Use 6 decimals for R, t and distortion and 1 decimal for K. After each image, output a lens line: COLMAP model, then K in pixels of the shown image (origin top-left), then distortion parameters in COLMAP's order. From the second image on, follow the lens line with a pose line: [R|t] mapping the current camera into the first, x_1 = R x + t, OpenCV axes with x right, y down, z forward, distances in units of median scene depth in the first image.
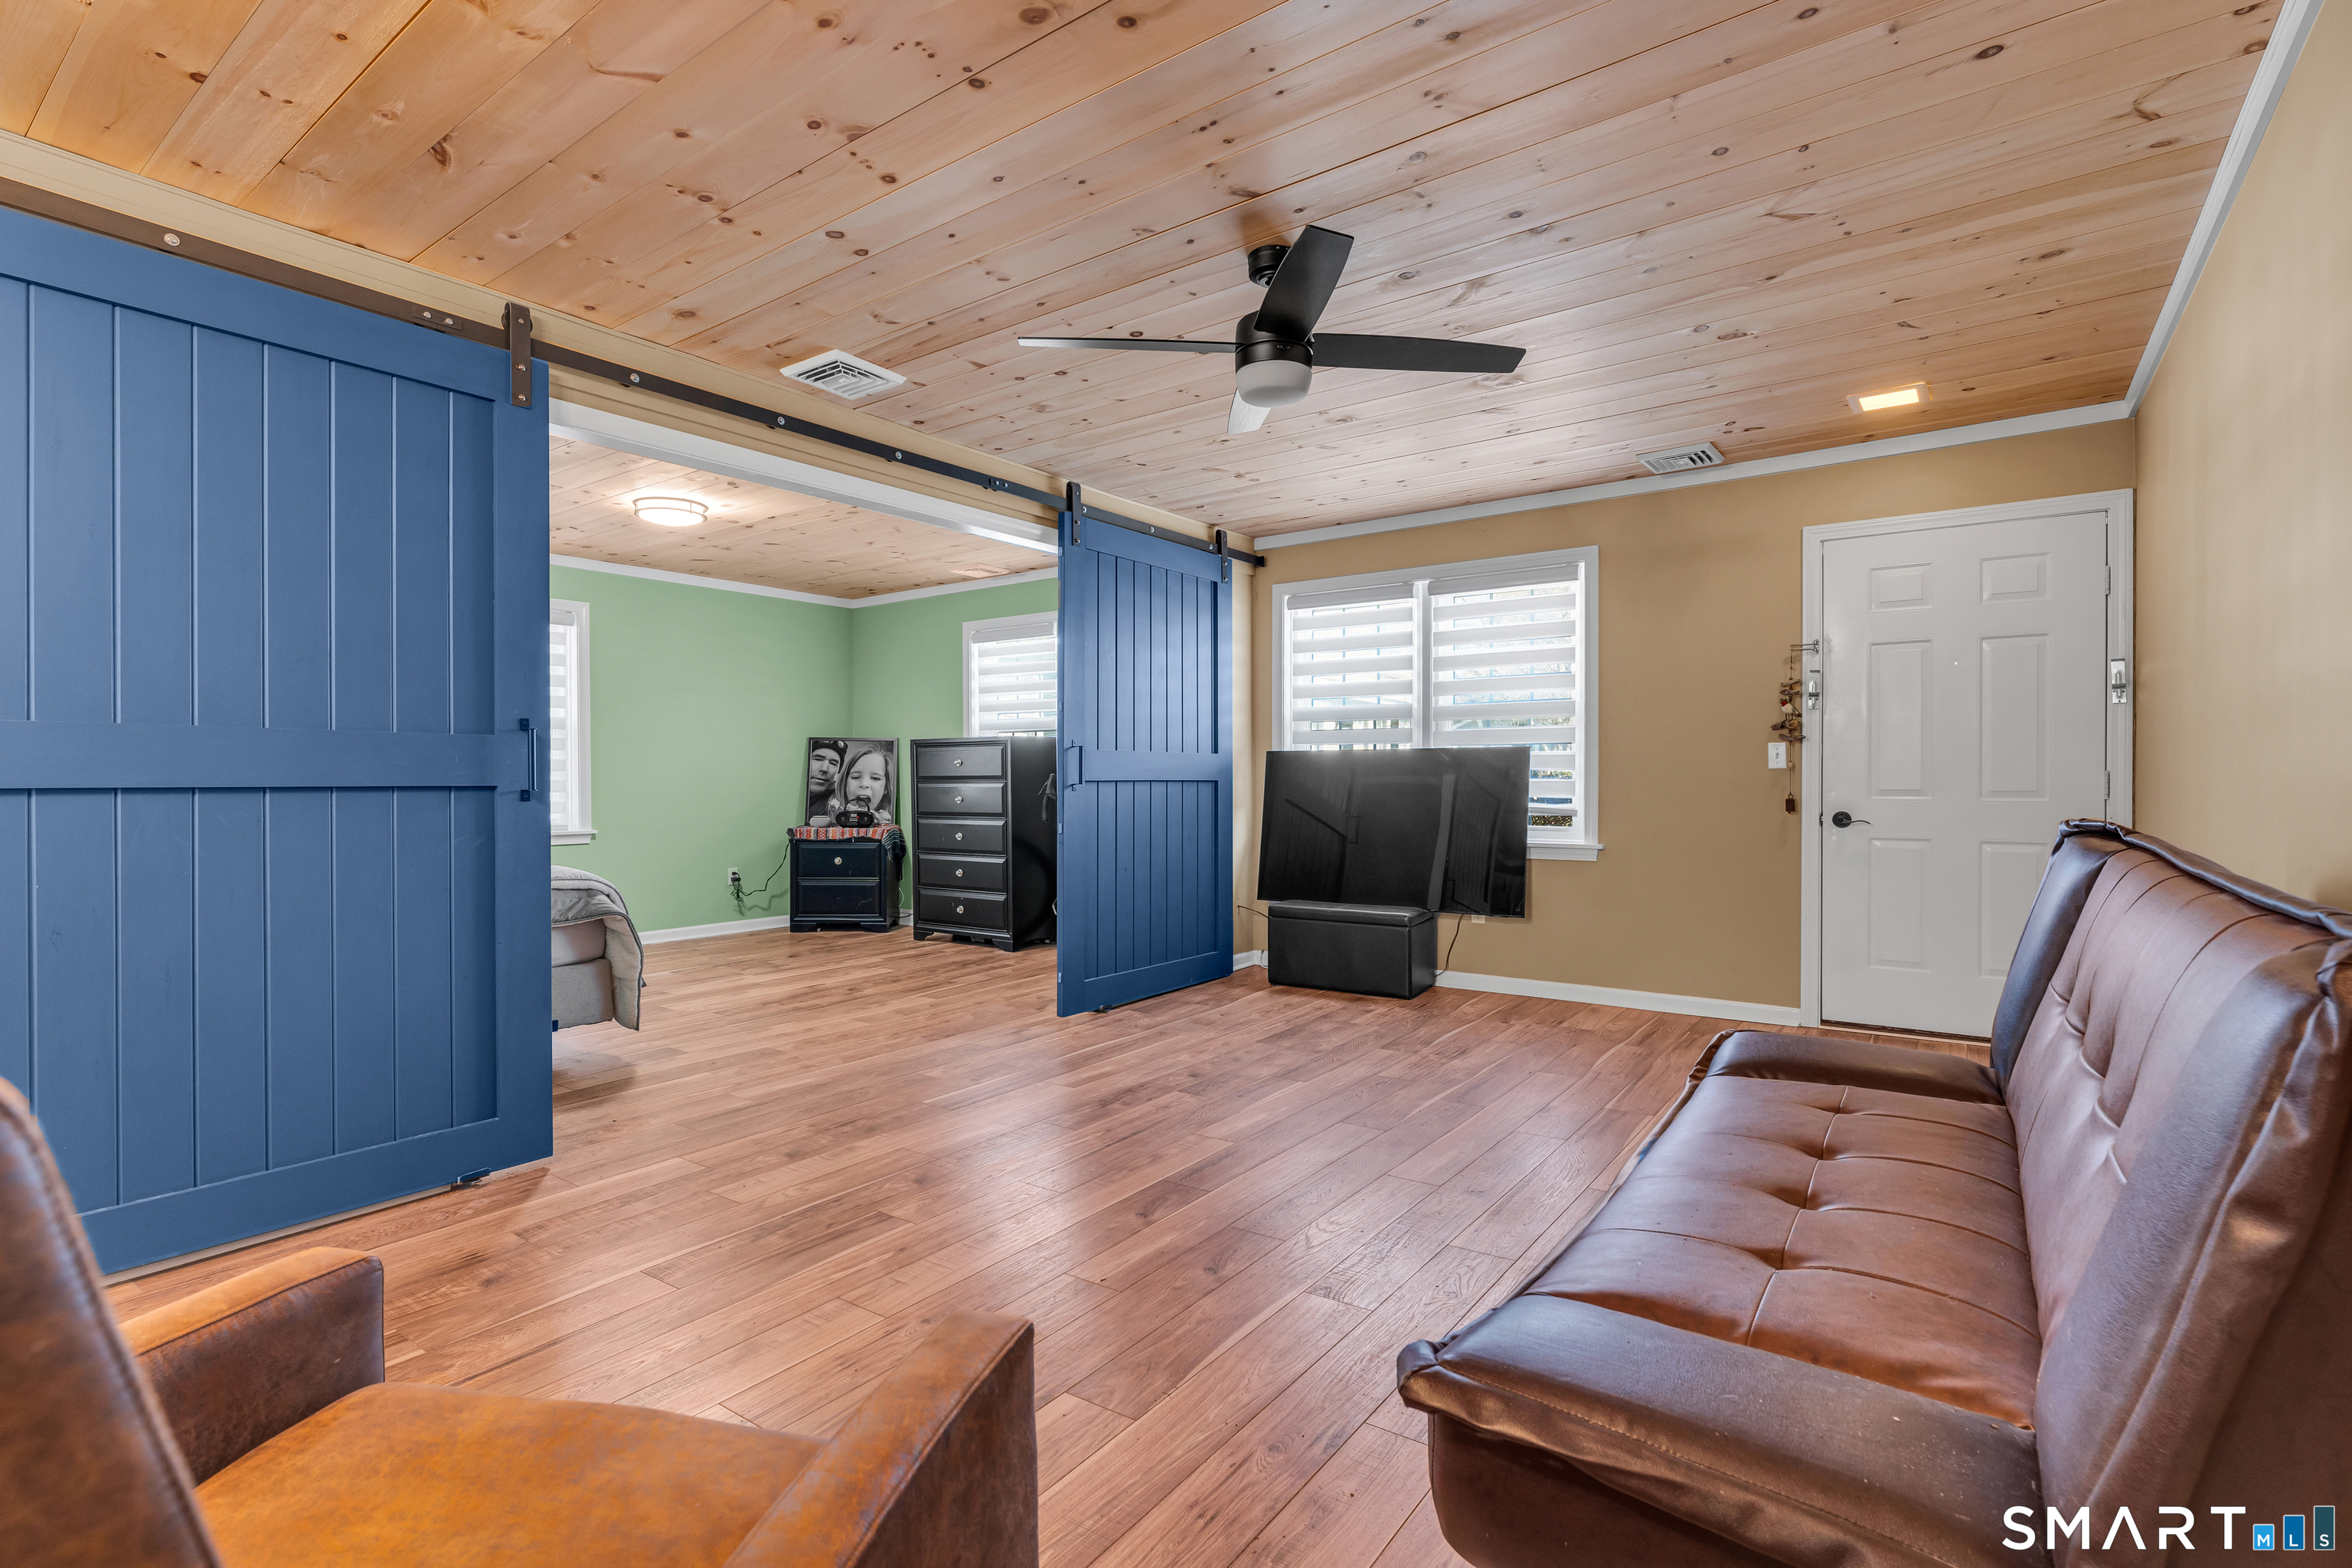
lens RADIAL K [[1106.8, 0, 1165.4], [0, 1106.8, 786.3], [0, 0, 1]] dist [-0.002241, -0.000062]
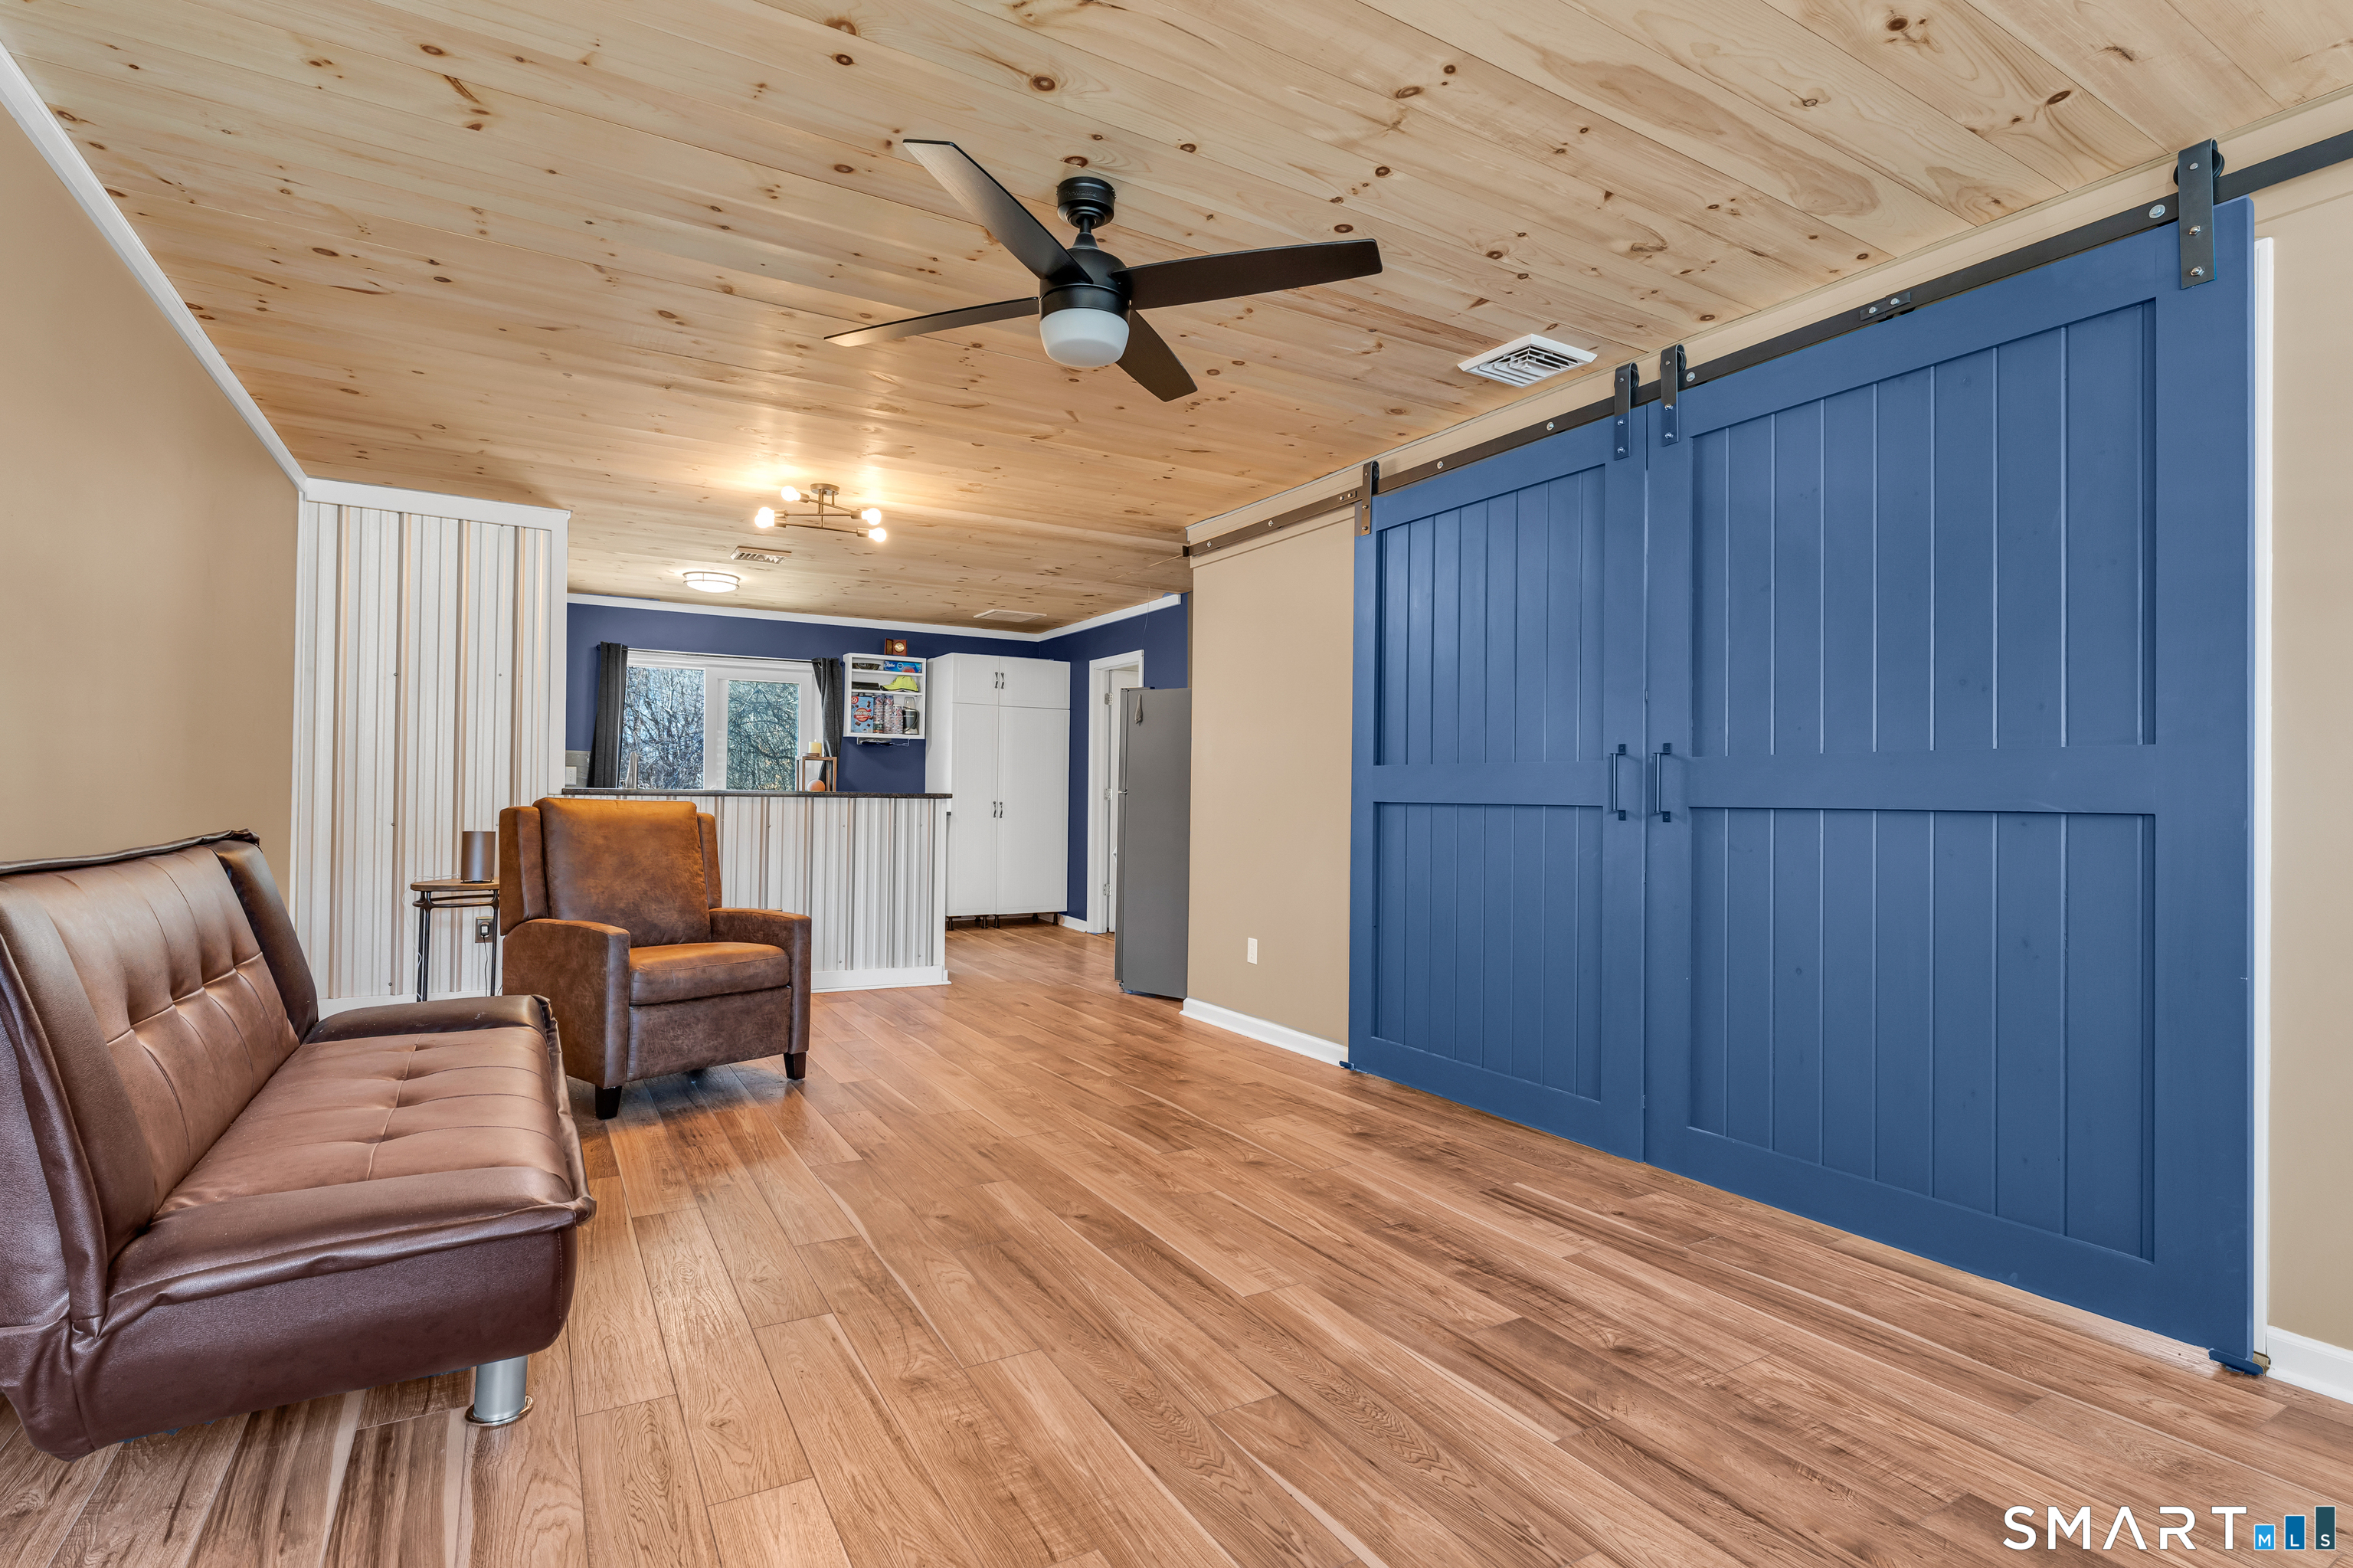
lens RADIAL K [[1103.4, 0, 1170.3], [0, 1103.4, 784.9], [0, 0, 1]] dist [-0.002644, 0.000184]
pose [[-0.393105, -0.008145, -0.919457, 0.593457], [-0.016281, 0.999866, -0.001896, -0.011368], [0.919349, 0.014225, -0.393185, 0.971542]]
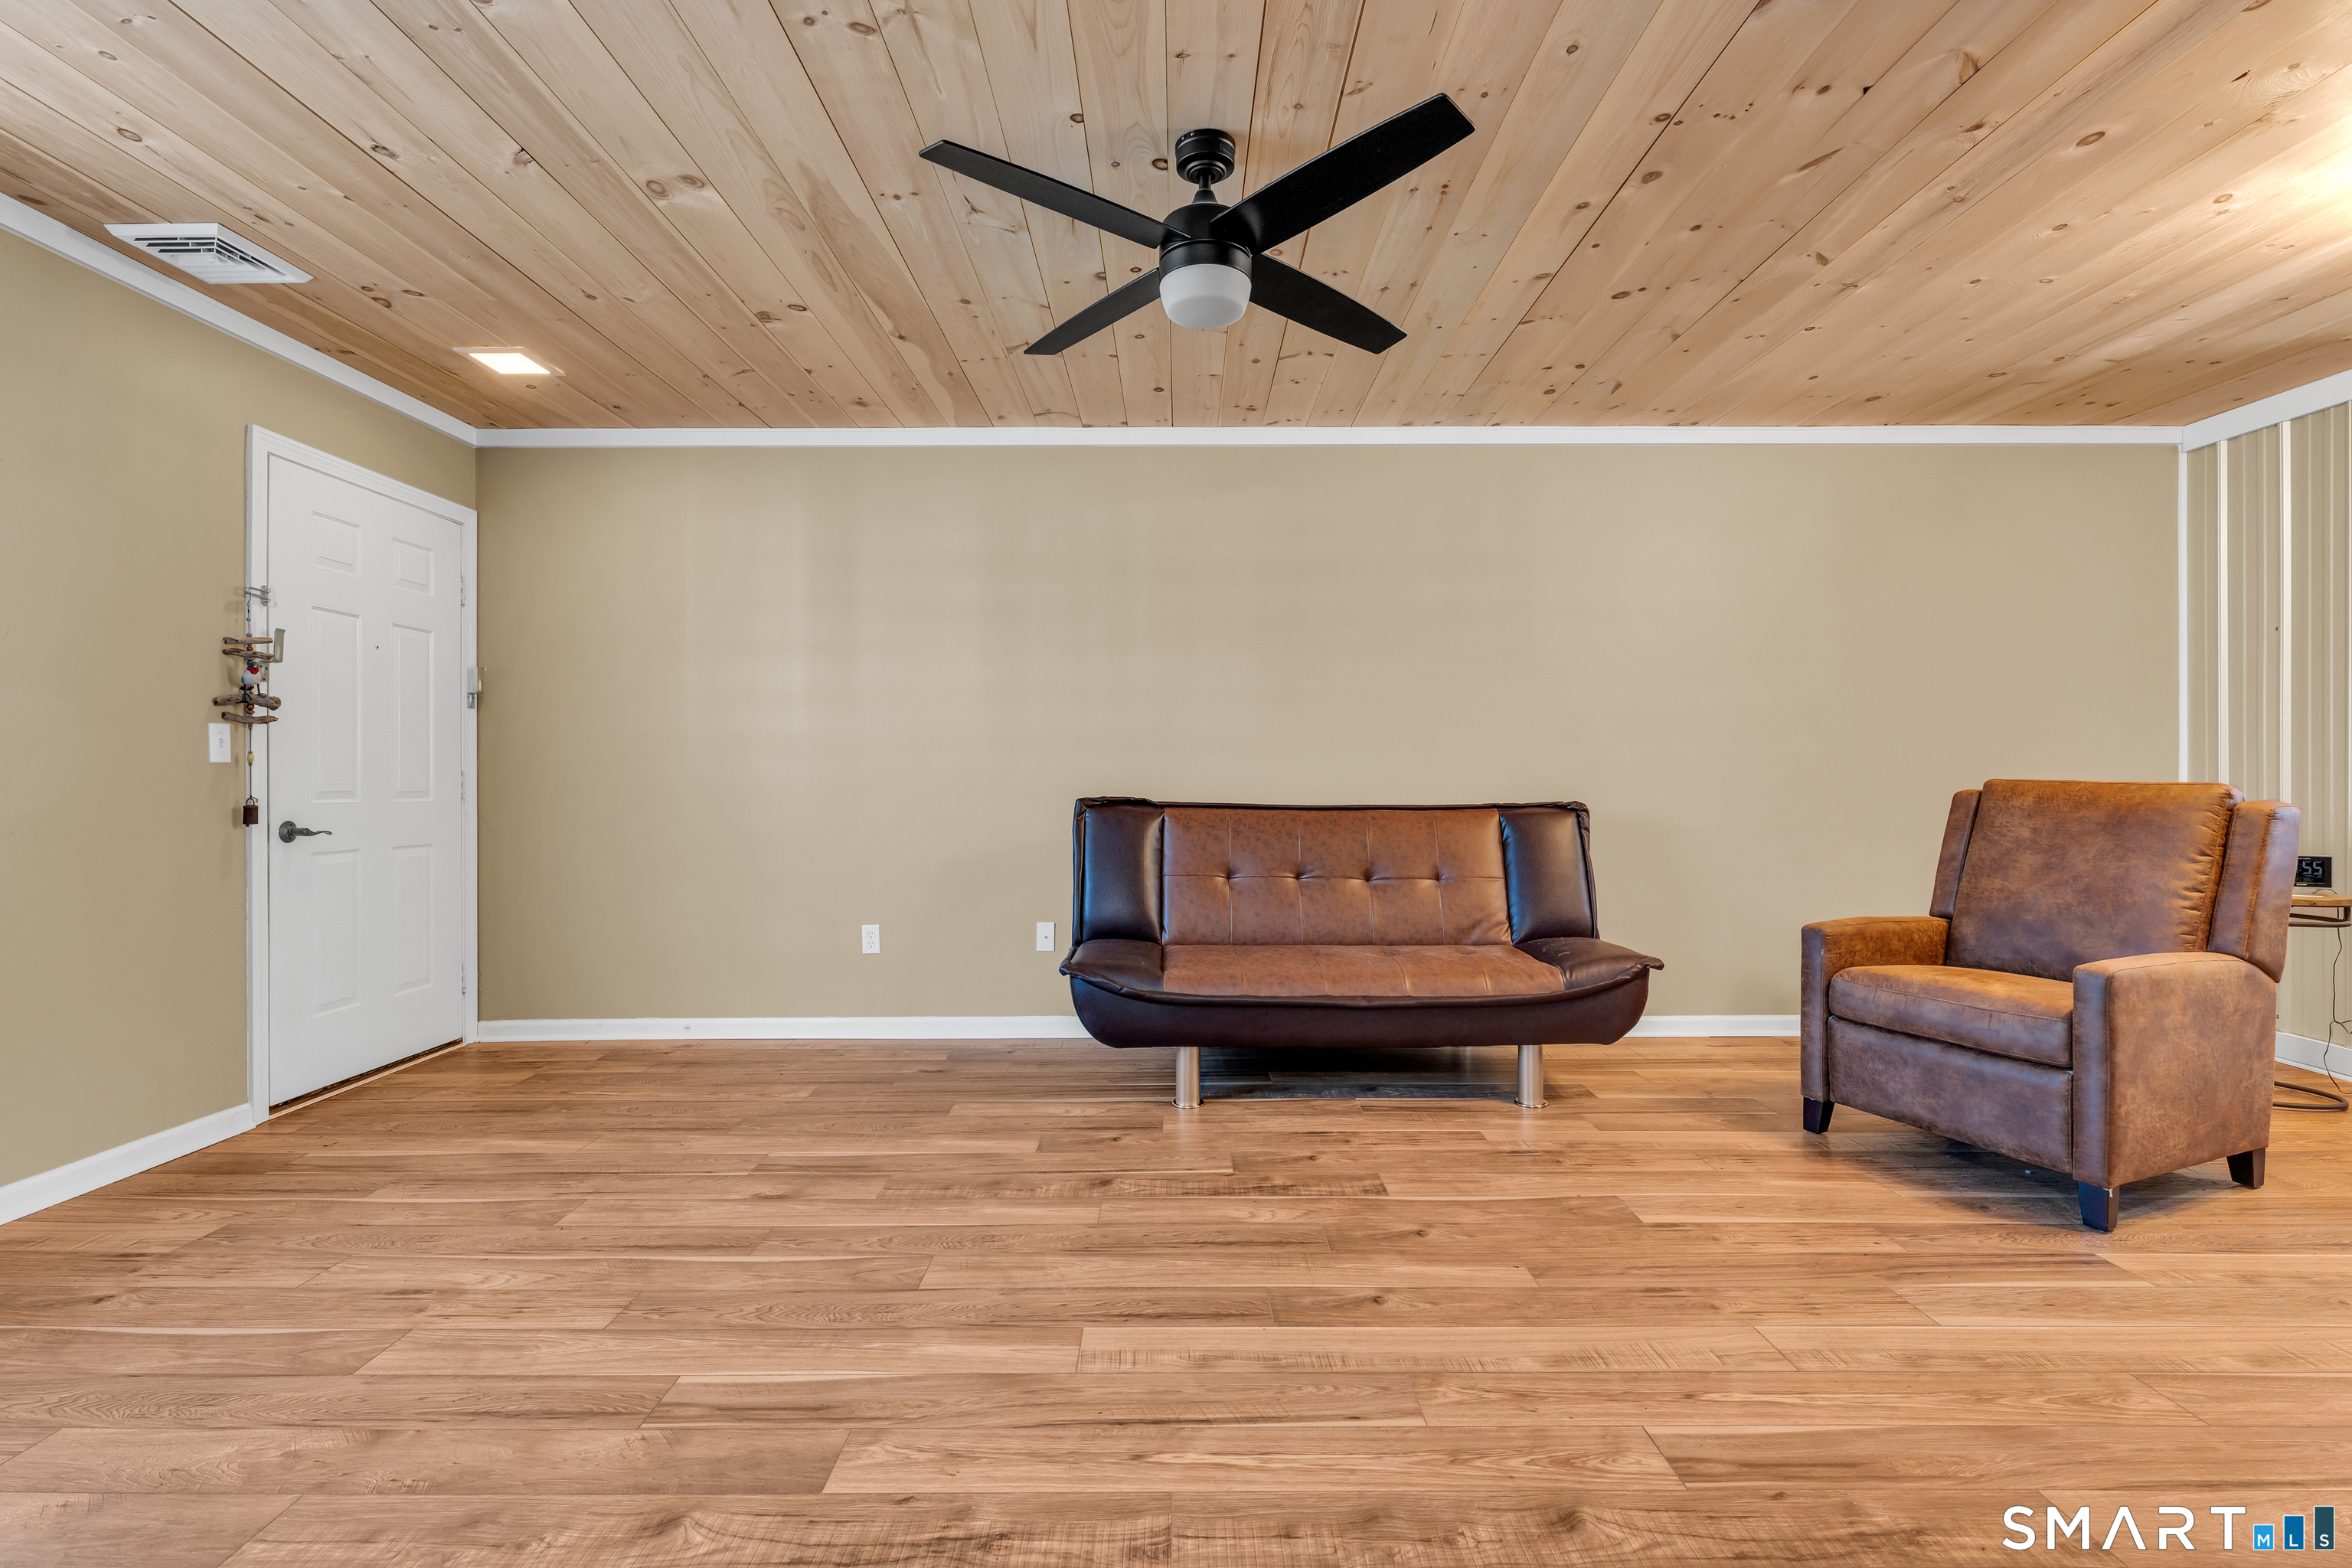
lens RADIAL K [[1086.2, 0, 1182.8], [0, 1086.2, 781.5], [0, 0, 1]] dist [-0.003592, -0.000405]
pose [[-0.605355, 0.005132, 0.795939, -0.376794], [0.010651, 0.999942, 0.001652, 0.001228], [-0.795884, 0.009478, -0.605375, 1.048807]]
